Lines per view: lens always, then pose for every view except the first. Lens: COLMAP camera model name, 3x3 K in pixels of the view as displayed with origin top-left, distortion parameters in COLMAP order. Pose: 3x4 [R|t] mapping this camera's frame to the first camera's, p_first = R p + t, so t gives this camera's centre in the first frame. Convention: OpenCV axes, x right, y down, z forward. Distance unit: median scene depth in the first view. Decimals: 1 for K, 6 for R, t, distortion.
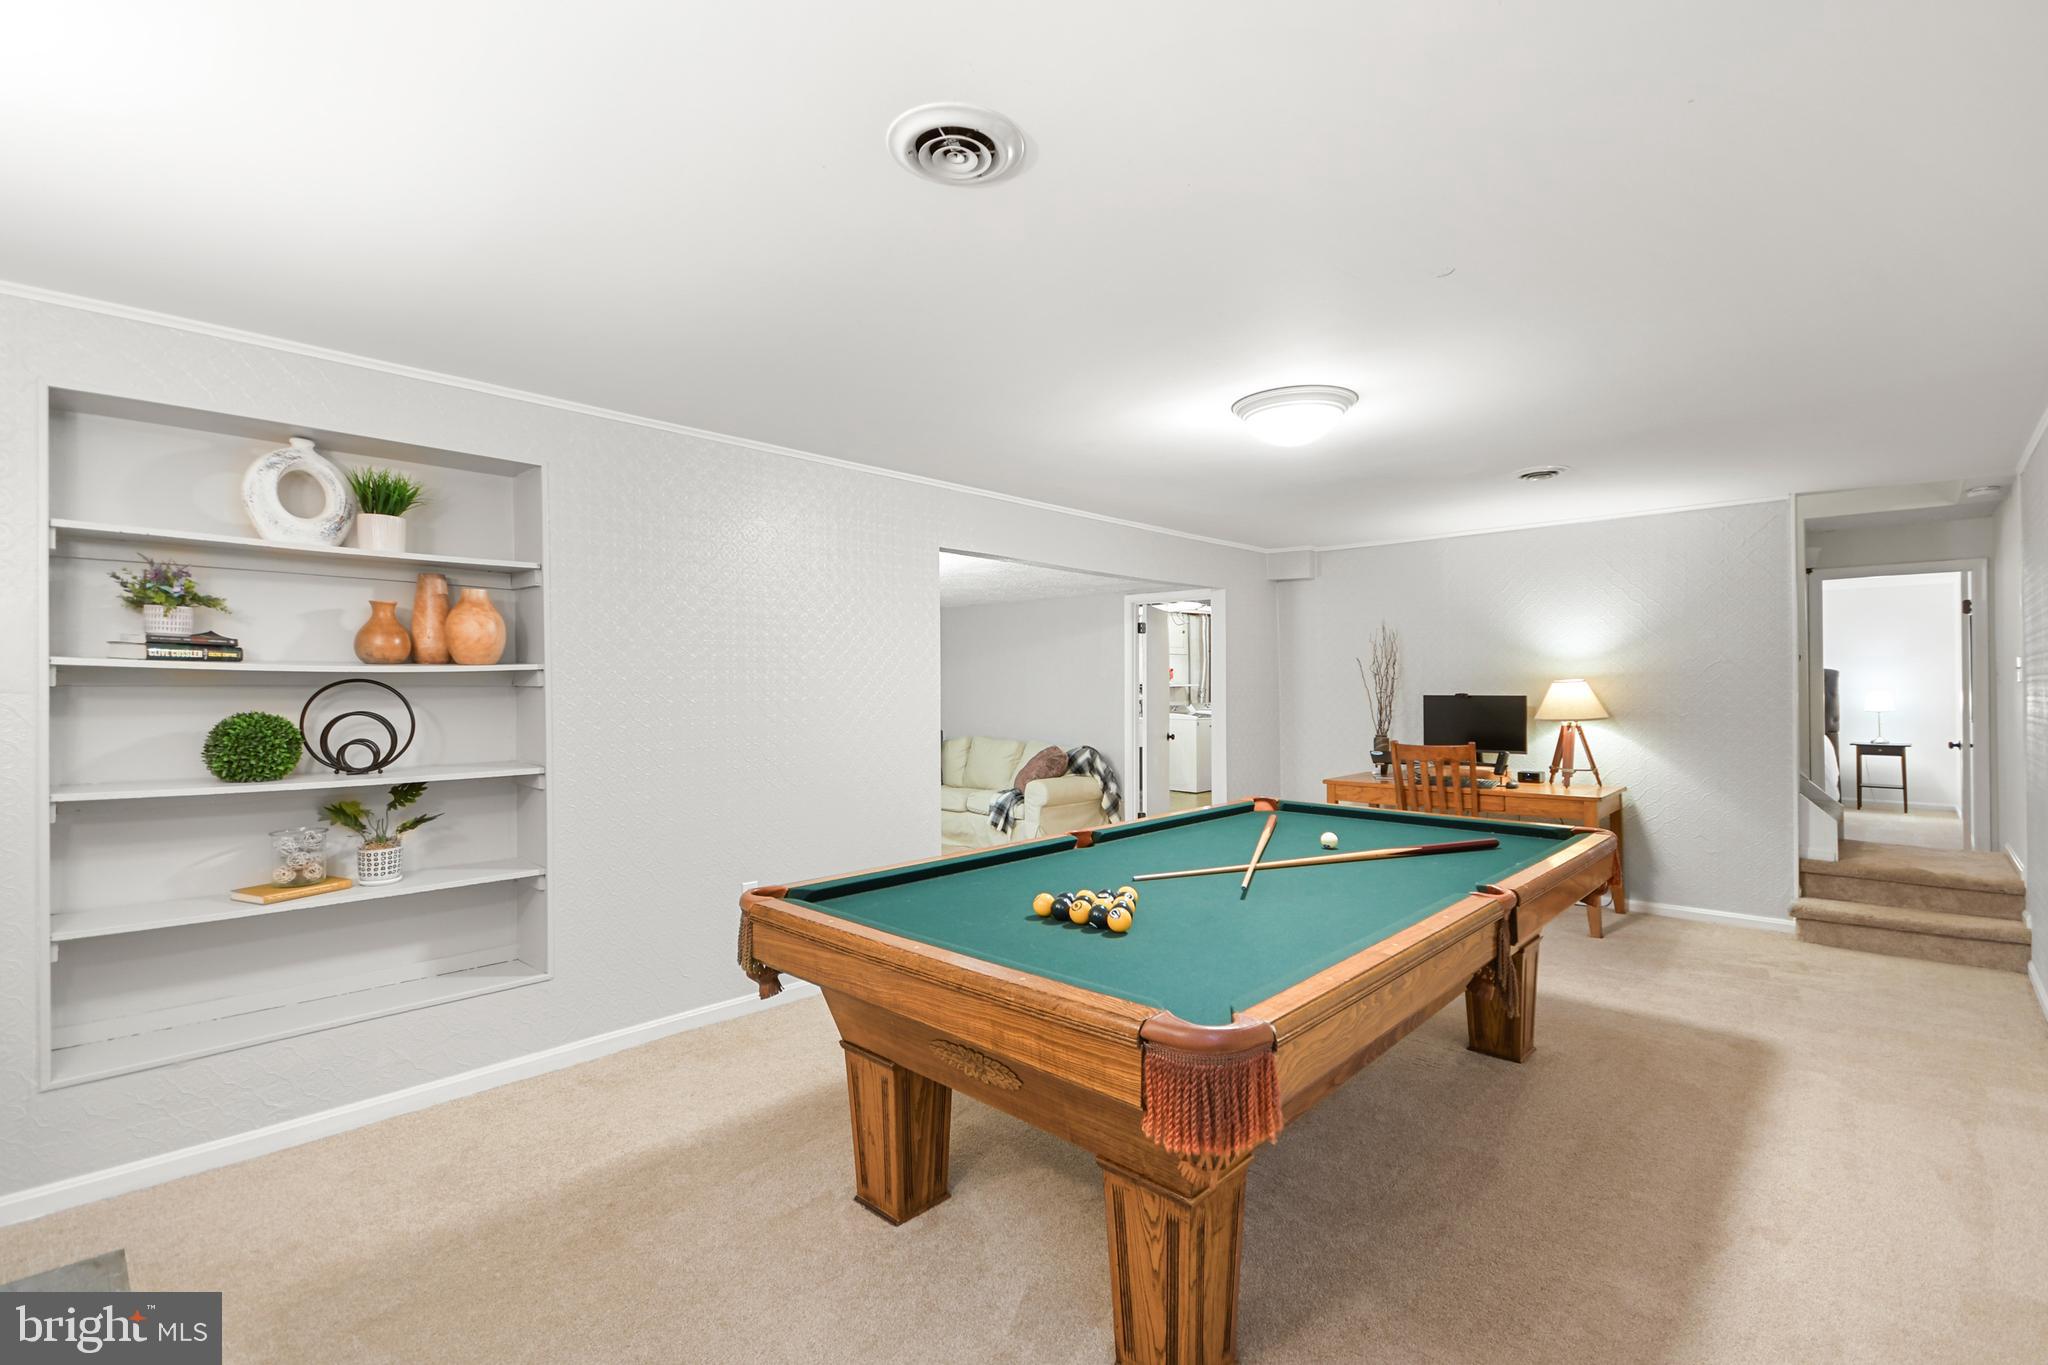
lens RADIAL K [[912.8, 0, 1003.9], [0, 912.8, 682.9], [0, 0, 1]] dist [0.002457, 0.001077]
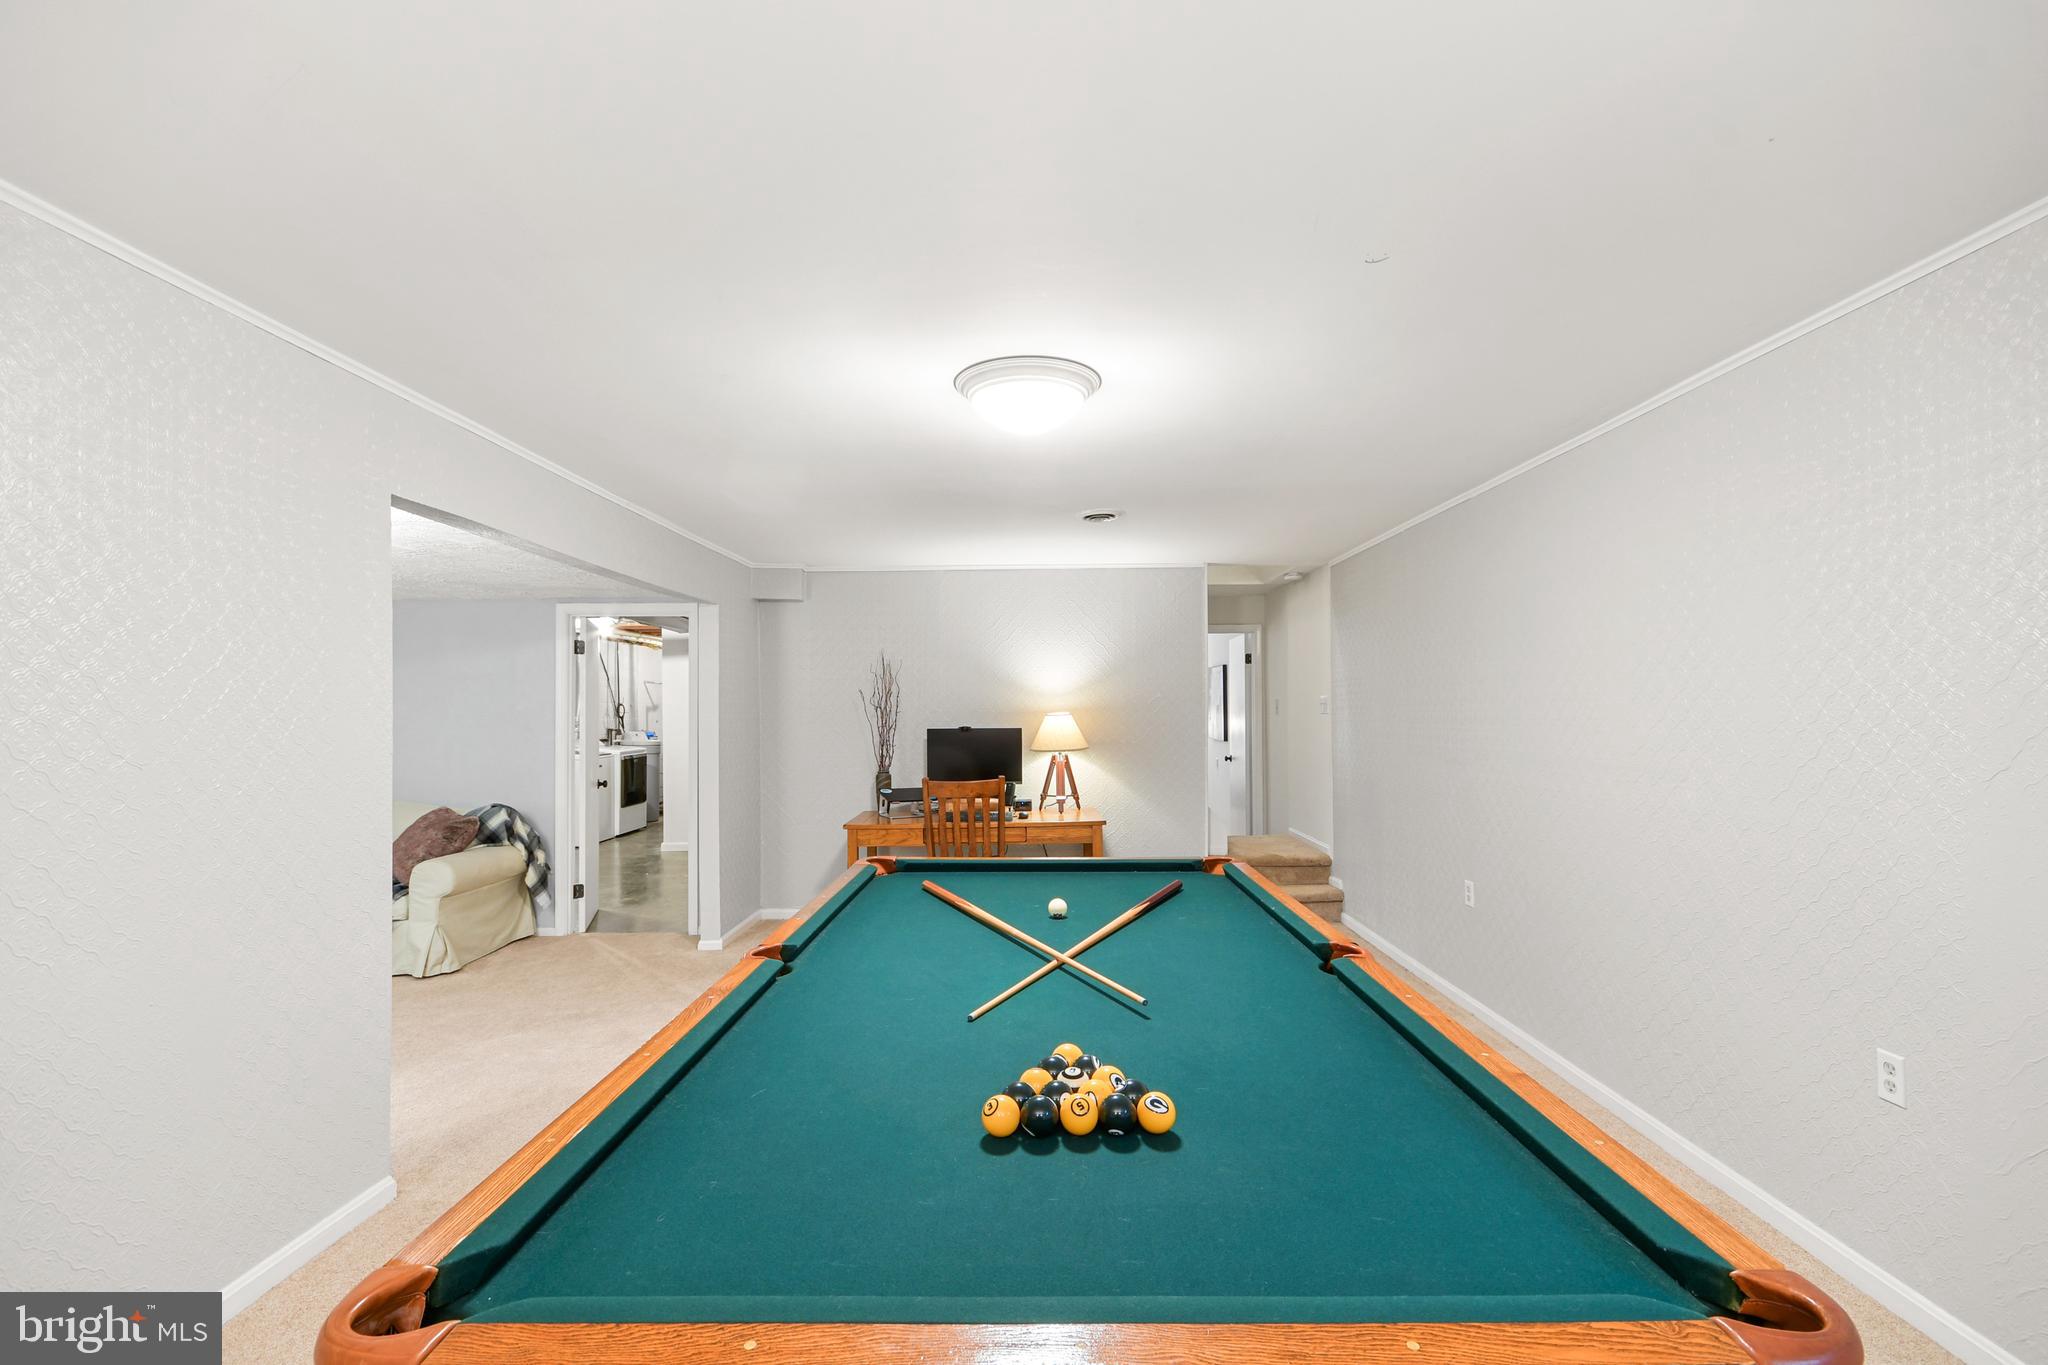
lens RADIAL K [[912.8, 0, 1032.0], [0, 912.8, 703.1], [0, 0, 1]] dist [0.002457, 0.001077]
pose [[0.725826, 0.002008, 0.687875, -0.133443], [0.004128, 0.999965, -0.007274, -0.006682], [-0.687866, 0.008119, 0.725792, 0.217984]]
